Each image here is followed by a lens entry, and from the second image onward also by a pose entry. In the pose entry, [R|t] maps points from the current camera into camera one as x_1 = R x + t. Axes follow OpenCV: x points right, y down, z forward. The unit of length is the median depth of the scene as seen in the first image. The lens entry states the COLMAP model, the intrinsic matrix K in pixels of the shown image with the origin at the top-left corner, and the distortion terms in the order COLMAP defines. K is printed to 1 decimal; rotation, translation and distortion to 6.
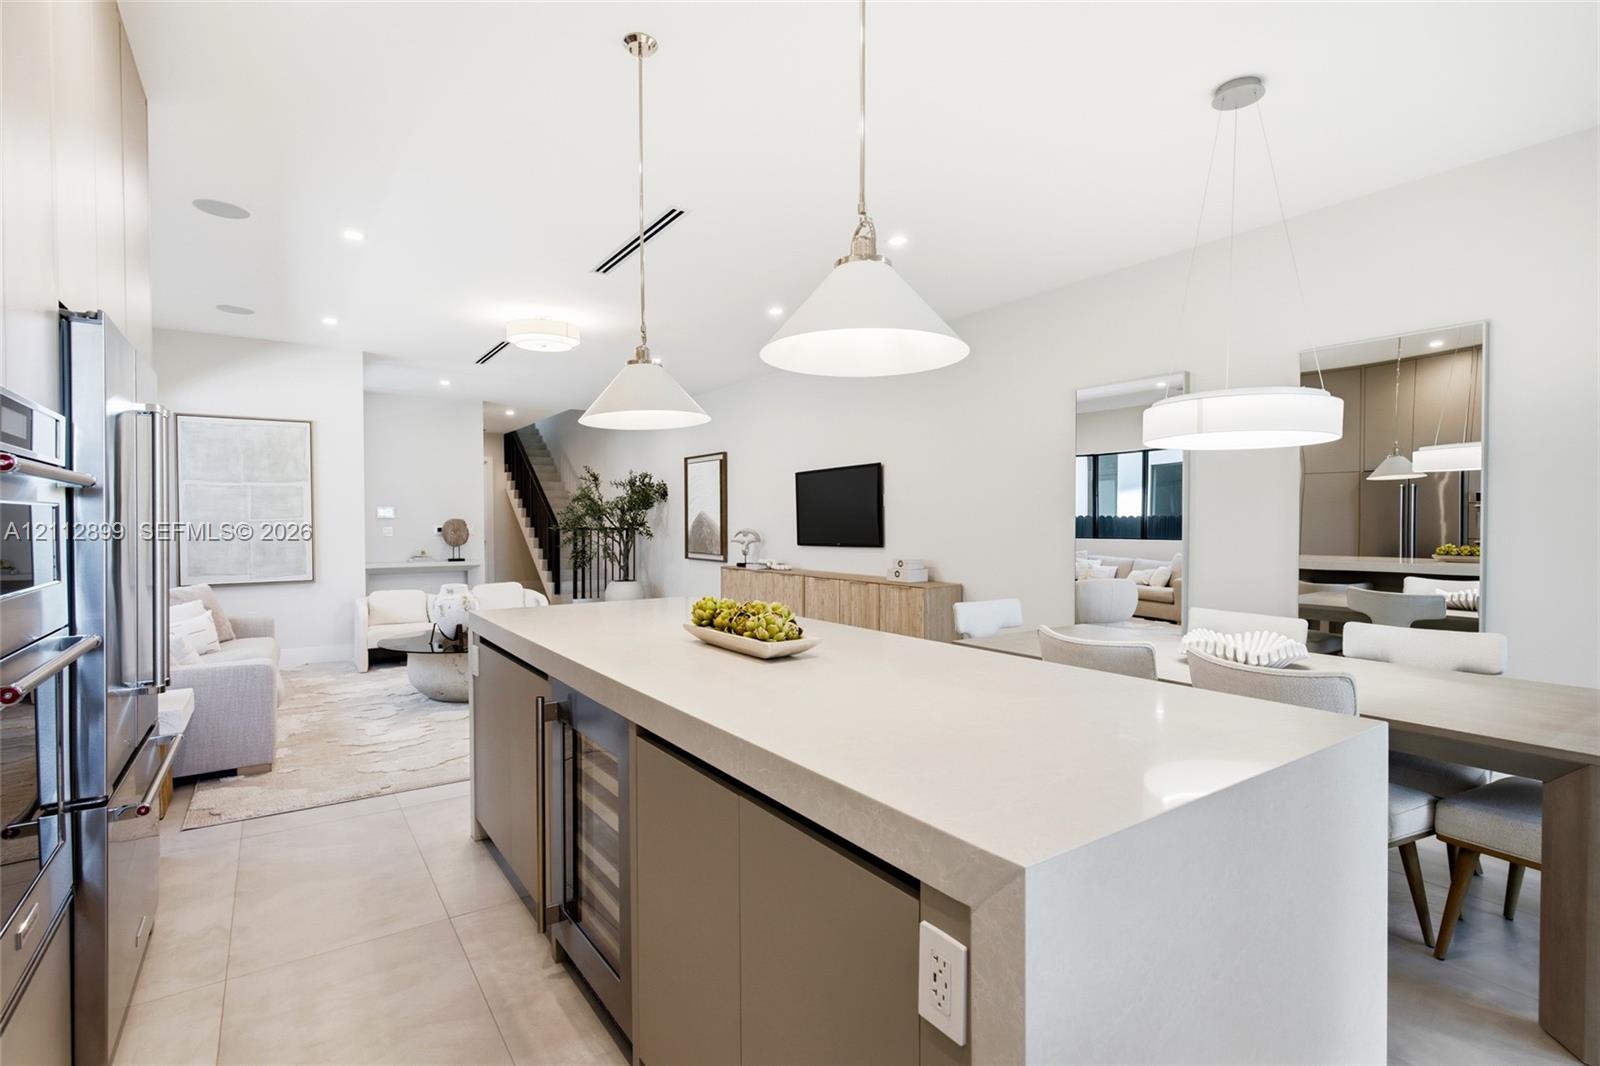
lens RADIAL K [[761.2, 0, 803.8], [0, 761.2, 533.1], [0, 0, 1]] dist [-0.003184, -0.001030]
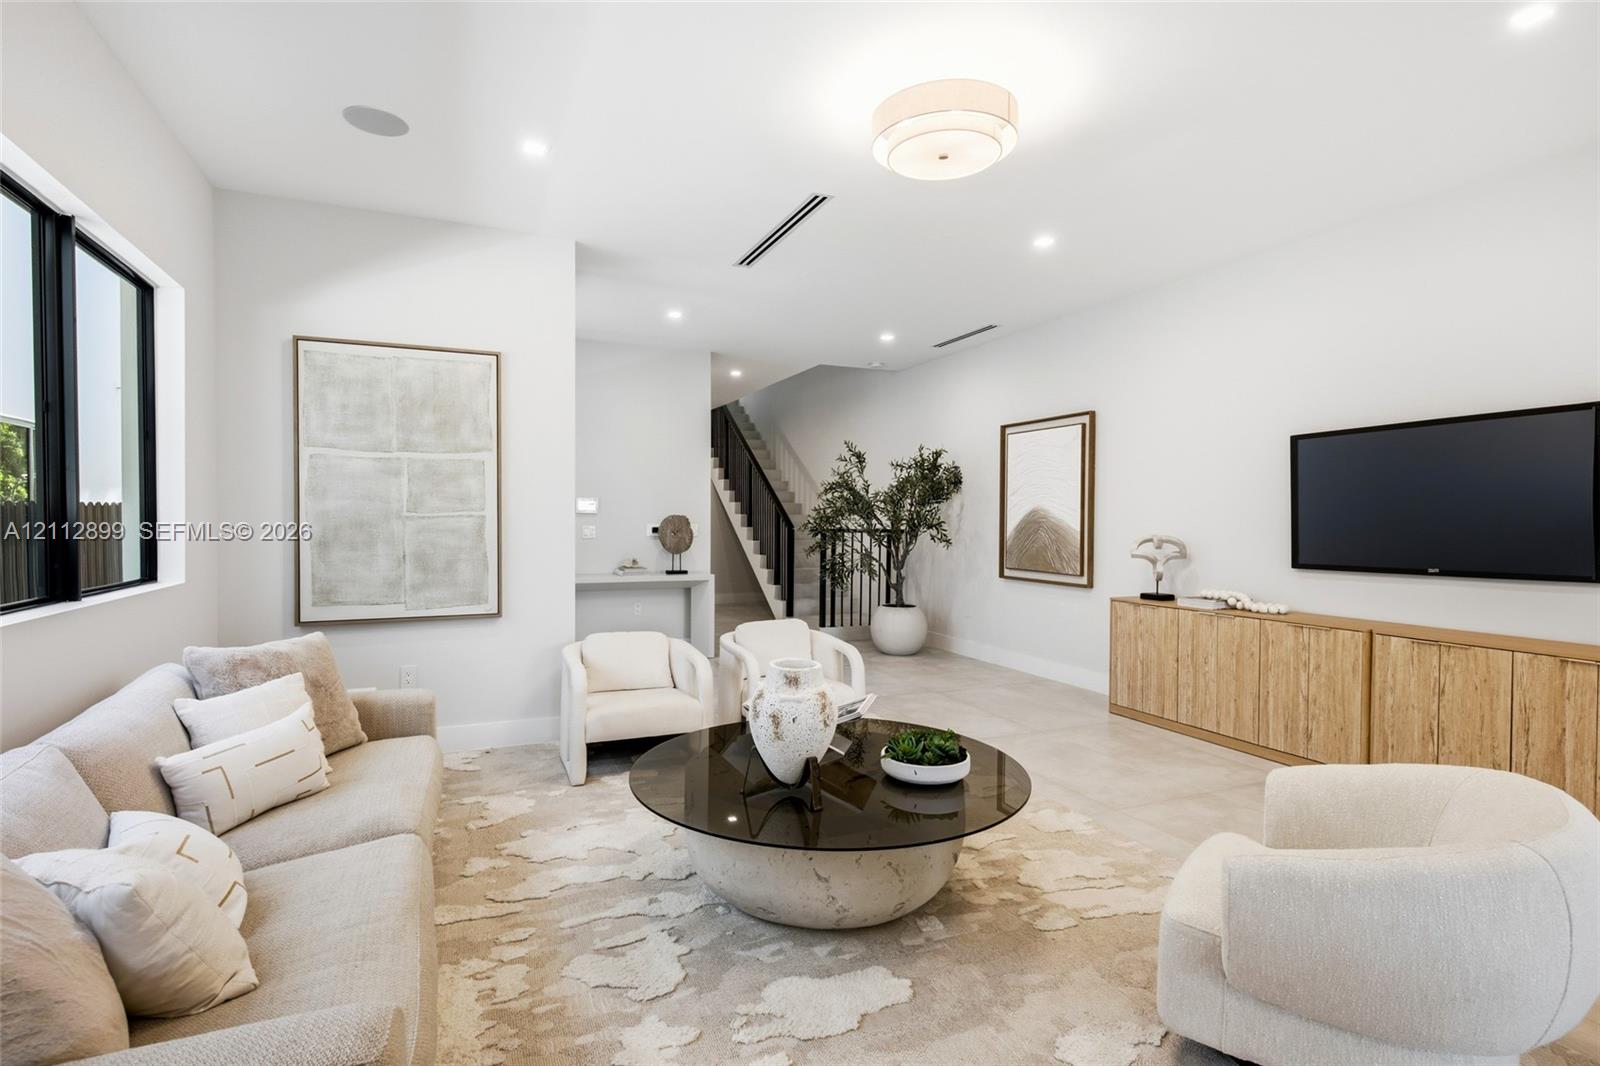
lens RADIAL K [[780.8, 0, 793.7], [0, 780.8, 534.7], [0, 0, 1]] dist [0.017788, -0.000161]
pose [[0.979516, 0.012659, -0.200968, -0.204649], [-0.012059, 0.999918, 0.004211, -0.004880], [0.201005, -0.001701, 0.979589, 0.306766]]
